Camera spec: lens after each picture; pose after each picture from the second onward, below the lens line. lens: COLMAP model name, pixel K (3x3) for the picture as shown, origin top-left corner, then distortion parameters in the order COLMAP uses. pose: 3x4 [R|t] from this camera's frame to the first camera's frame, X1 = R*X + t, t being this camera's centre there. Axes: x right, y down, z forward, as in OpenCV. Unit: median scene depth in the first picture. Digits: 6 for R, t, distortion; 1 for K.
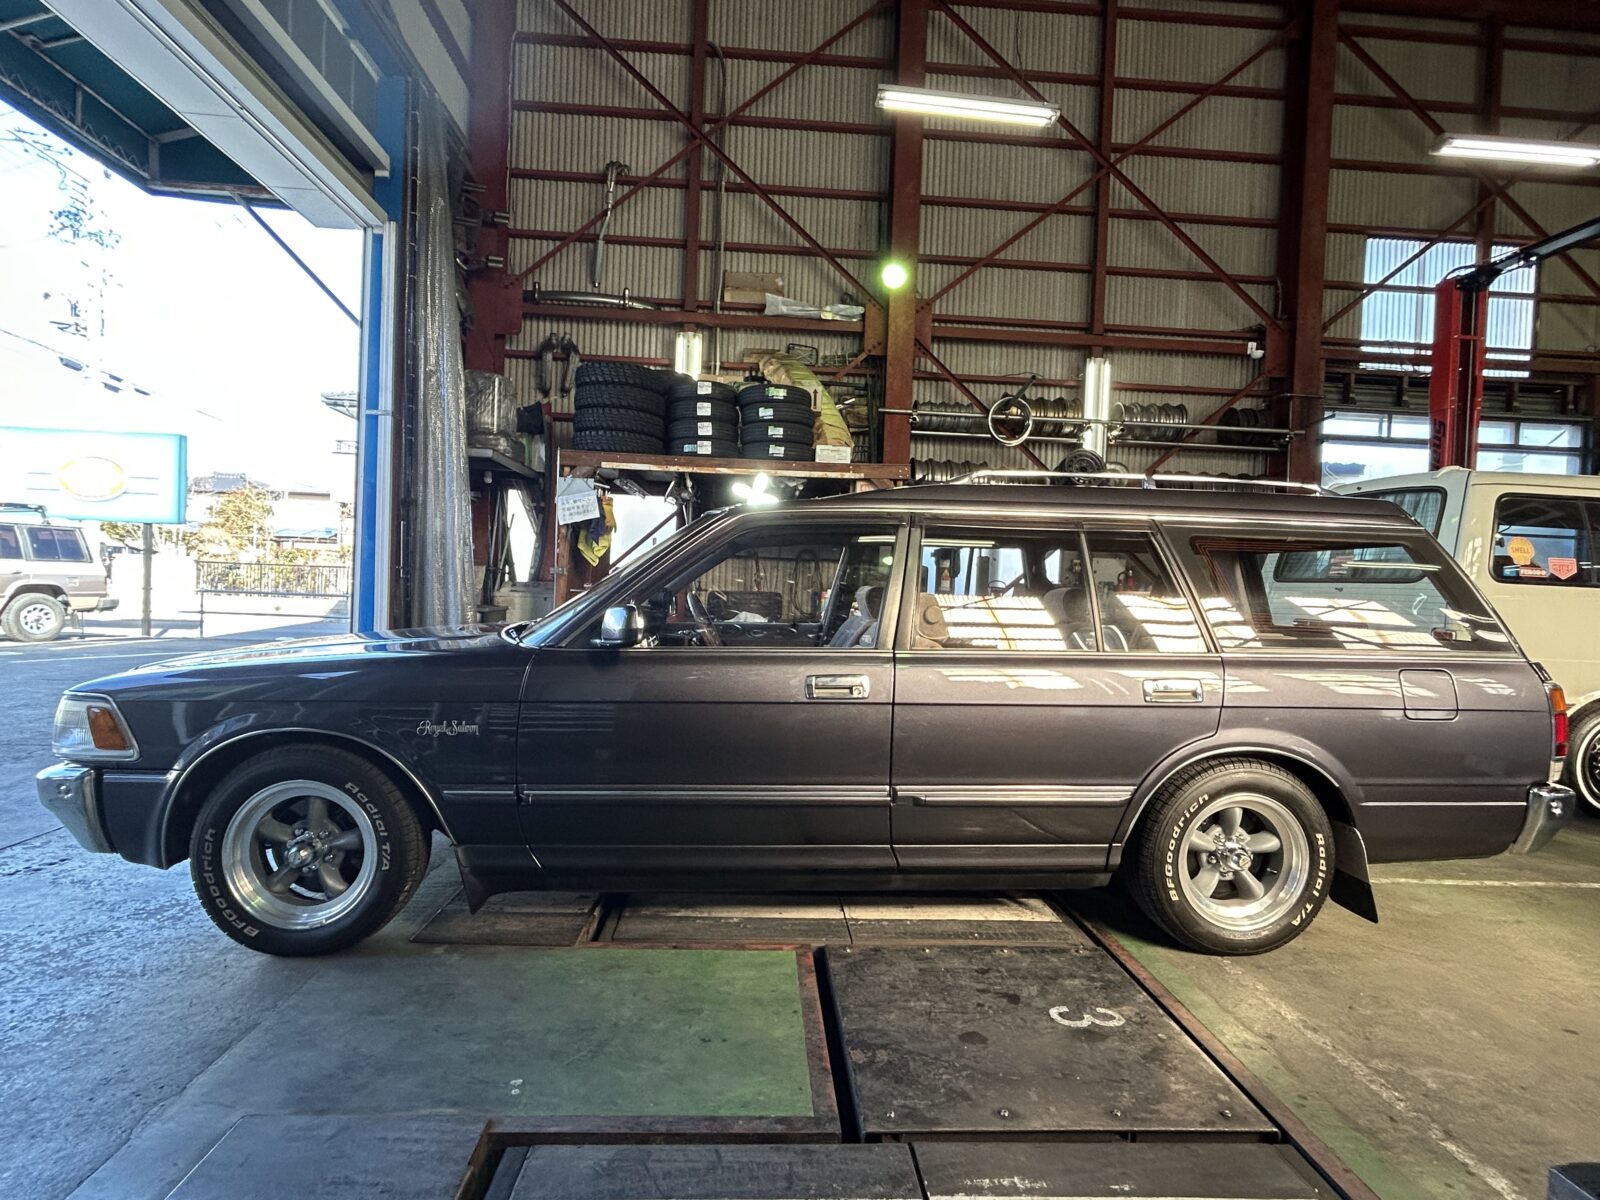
lens RADIAL K [[826.8, 0, 795.2], [0, 826.8, 609.3], [0, 0, 1]] dist [-0.005158, 0.003502]
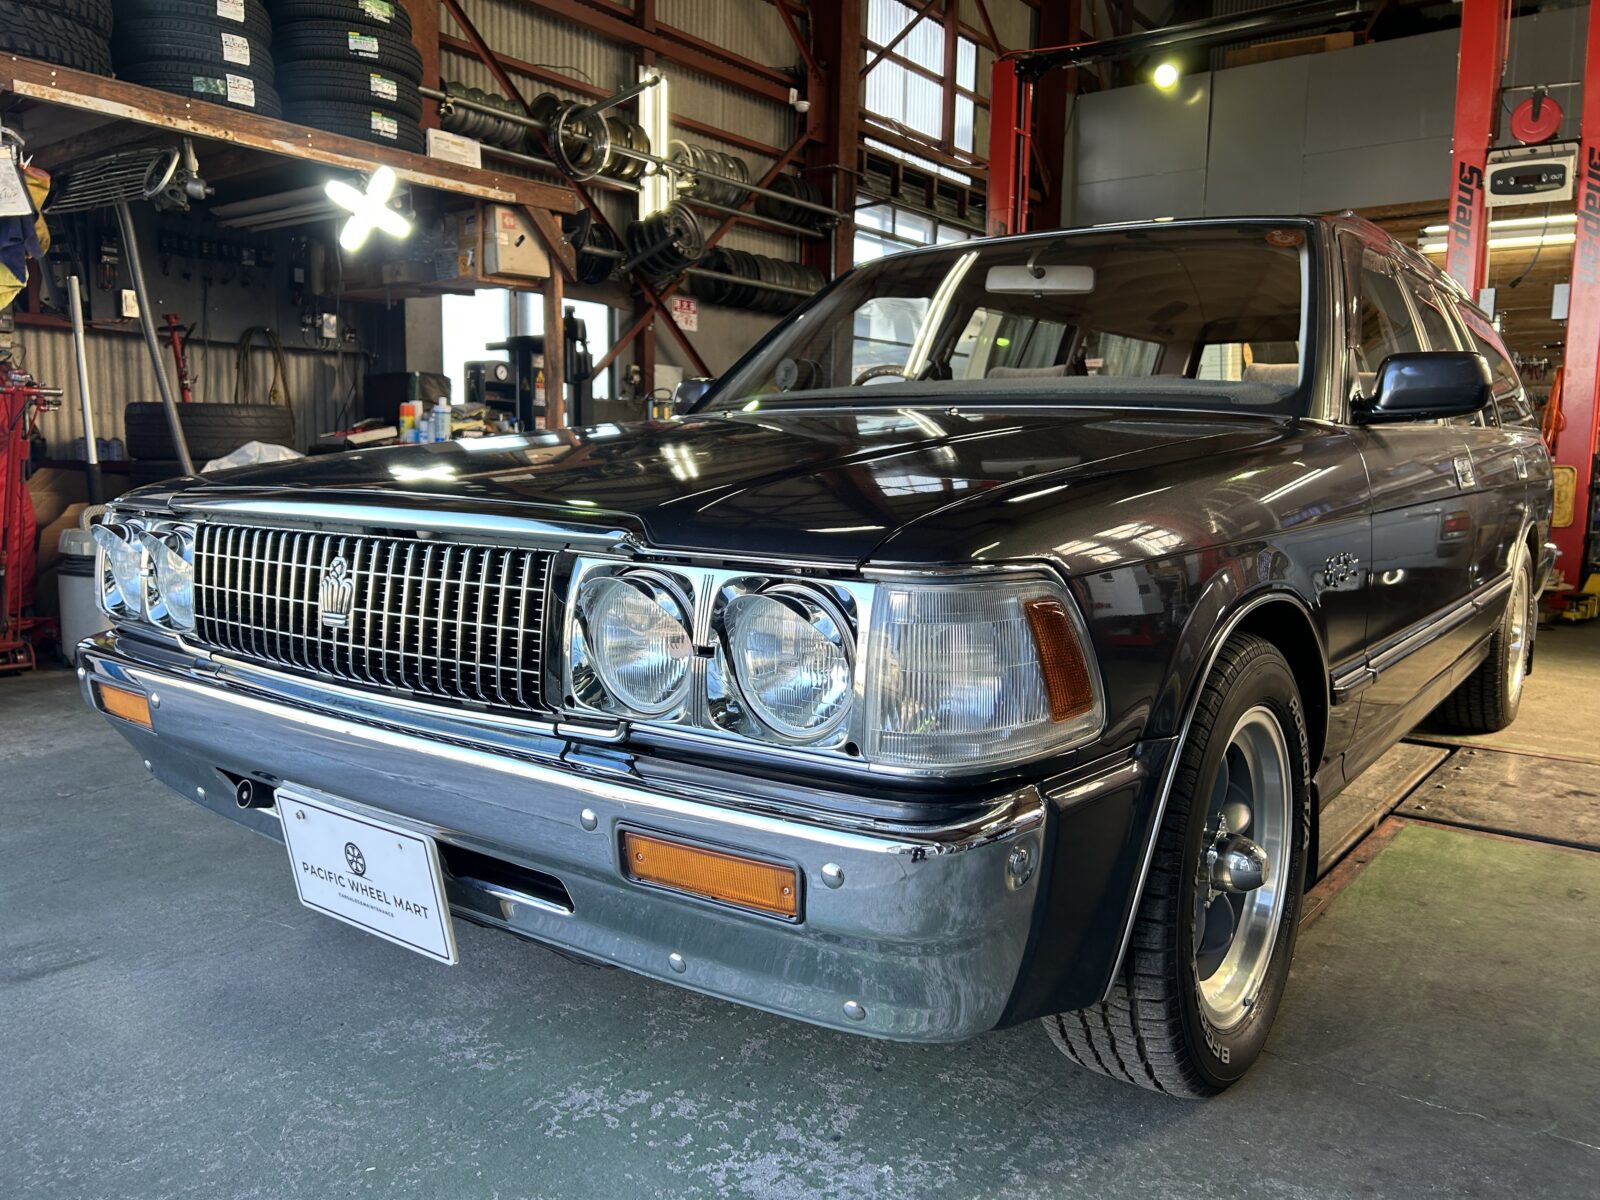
lens RADIAL K [[1211.4, 0, 796.3], [0, 1211.4, 603.0], [0, 0, 1]] dist [0.055695, -0.065724]
pose [[0.649349, -0.114180, 0.751870, -0.473417], [0.030570, 0.991785, 0.124211, 0.020514], [-0.759876, -0.057672, 0.647505, 0.281670]]
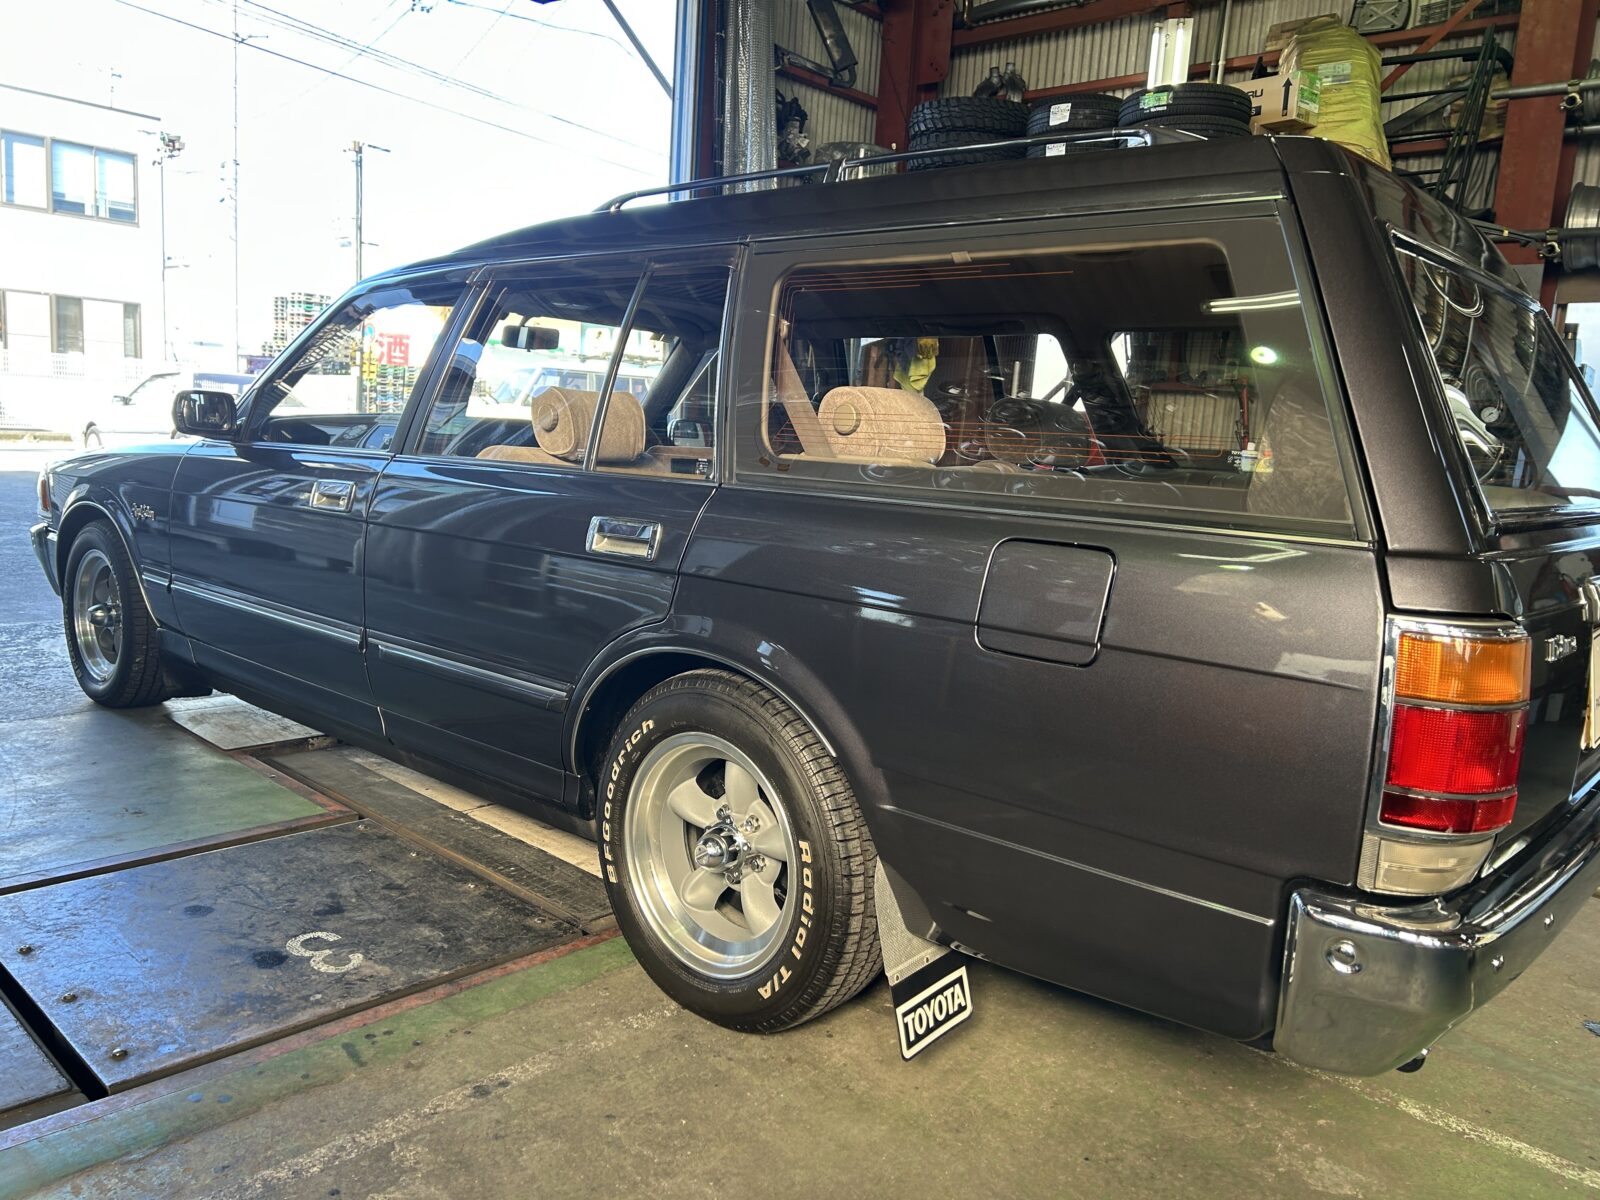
lens RADIAL K [[1211.4, 0, 790.4], [0, 1211.4, 595.2], [0, 0, 1]] dist [0.055695, -0.065724]
pose [[0.687747, 0.109807, -0.717597, 0.473978], [-0.055382, 0.993550, 0.098955, 0.018176], [0.723834, -0.028314, 0.689392, 0.194652]]
